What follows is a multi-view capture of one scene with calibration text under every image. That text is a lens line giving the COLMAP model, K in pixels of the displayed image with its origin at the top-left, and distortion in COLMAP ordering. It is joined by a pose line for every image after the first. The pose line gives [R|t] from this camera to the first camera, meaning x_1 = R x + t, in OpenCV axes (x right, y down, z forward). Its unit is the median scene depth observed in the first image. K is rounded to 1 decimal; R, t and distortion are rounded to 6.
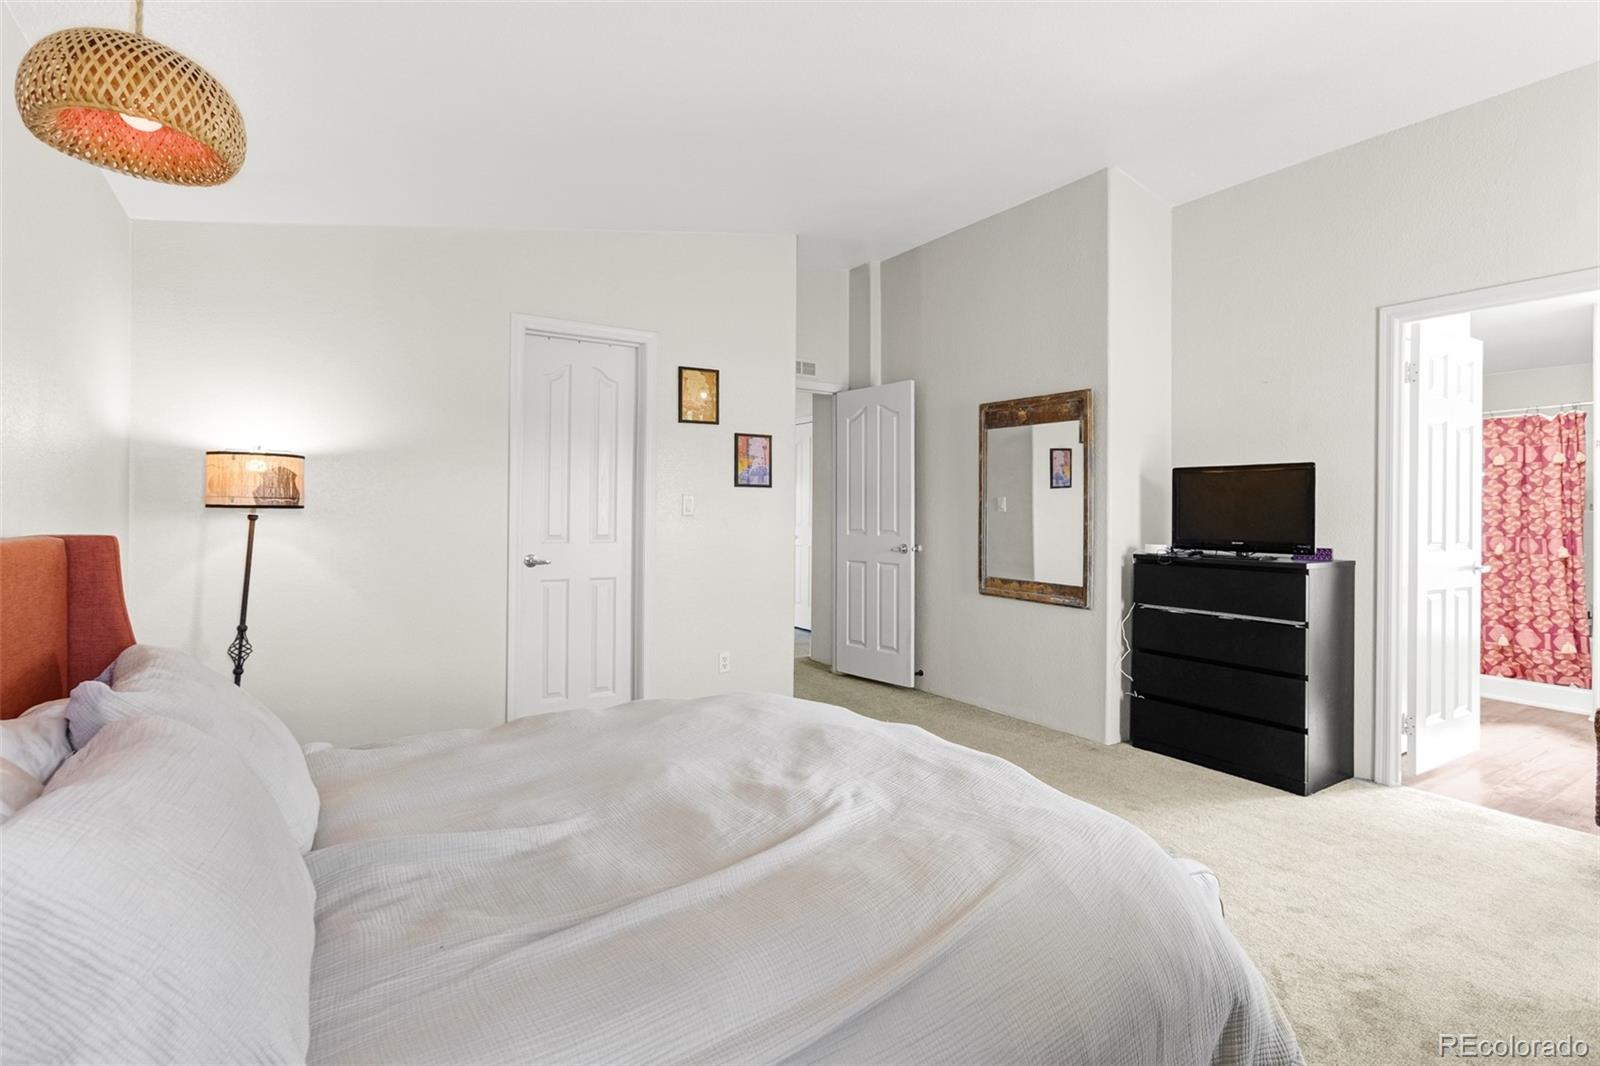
lens RADIAL K [[722.3, 0, 798.0], [0, 722.3, 521.8], [0, 0, 1]] dist [-0.008428, 0.005284]
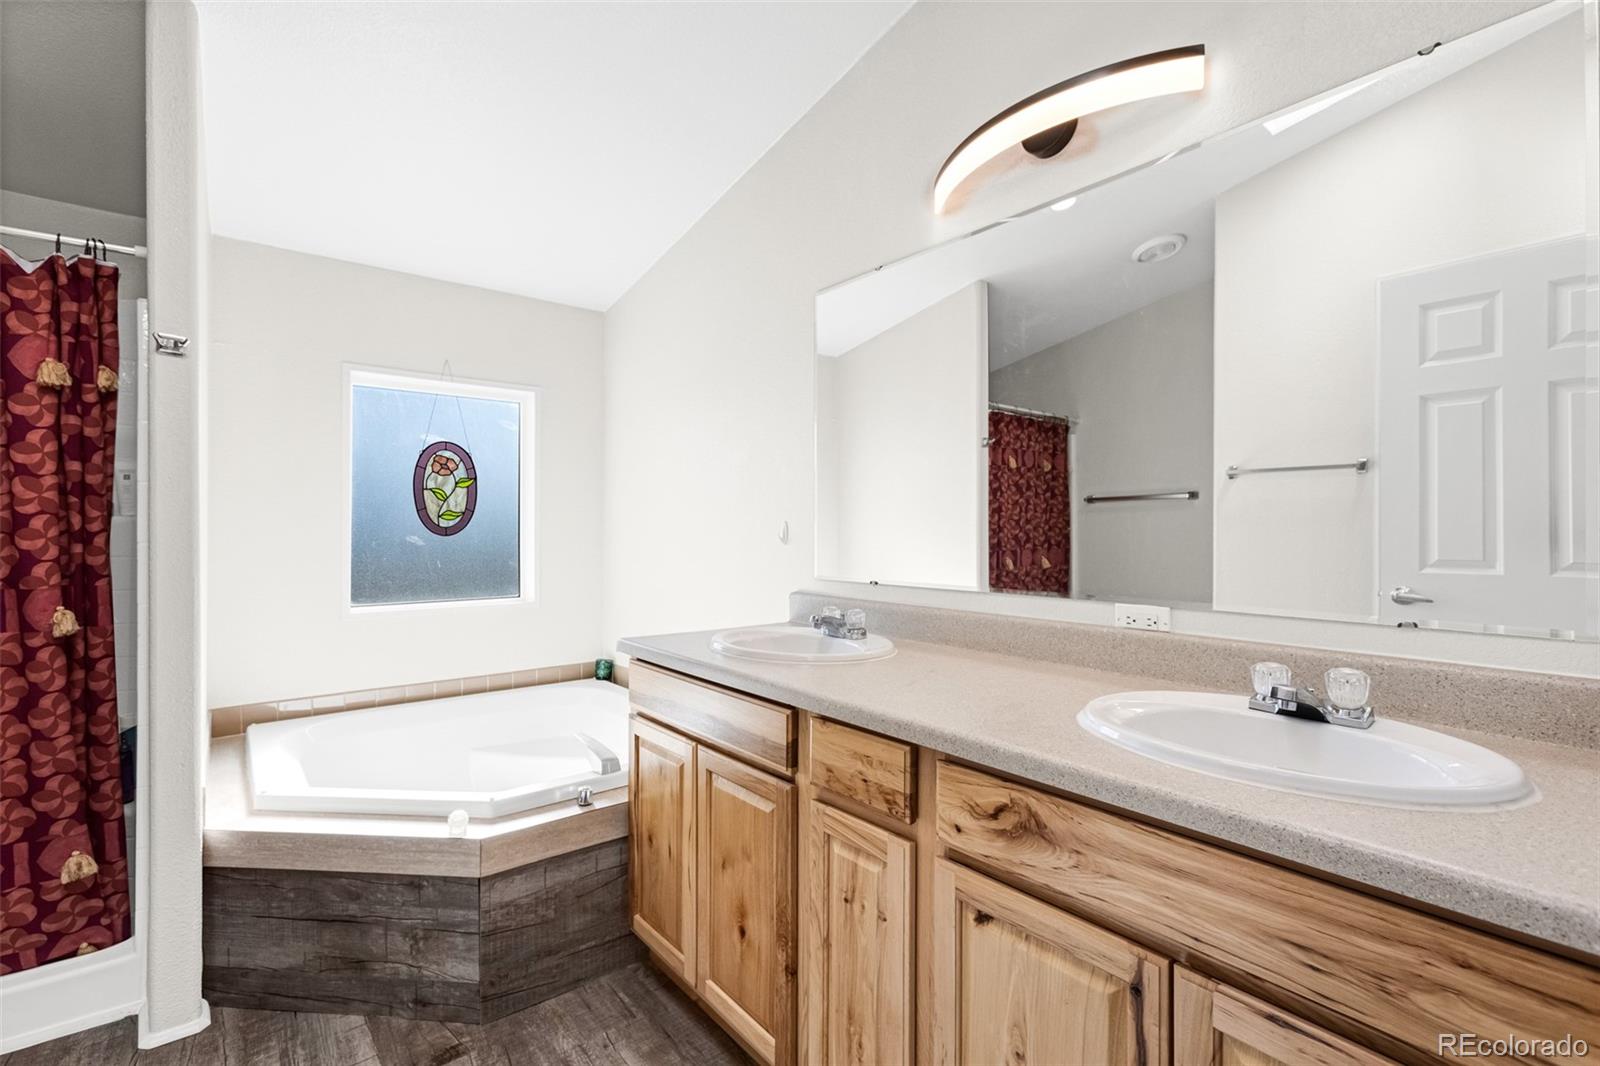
lens RADIAL K [[722.3, 0, 801.3], [0, 722.3, 521.5], [0, 0, 1]] dist [-0.008428, 0.005284]
pose [[-0.118220, 0.000694, 0.992987, 0.634589], [0.007943, 0.999968, 0.000247, -0.008190], [-0.992956, 0.007917, -0.118222, 0.654586]]
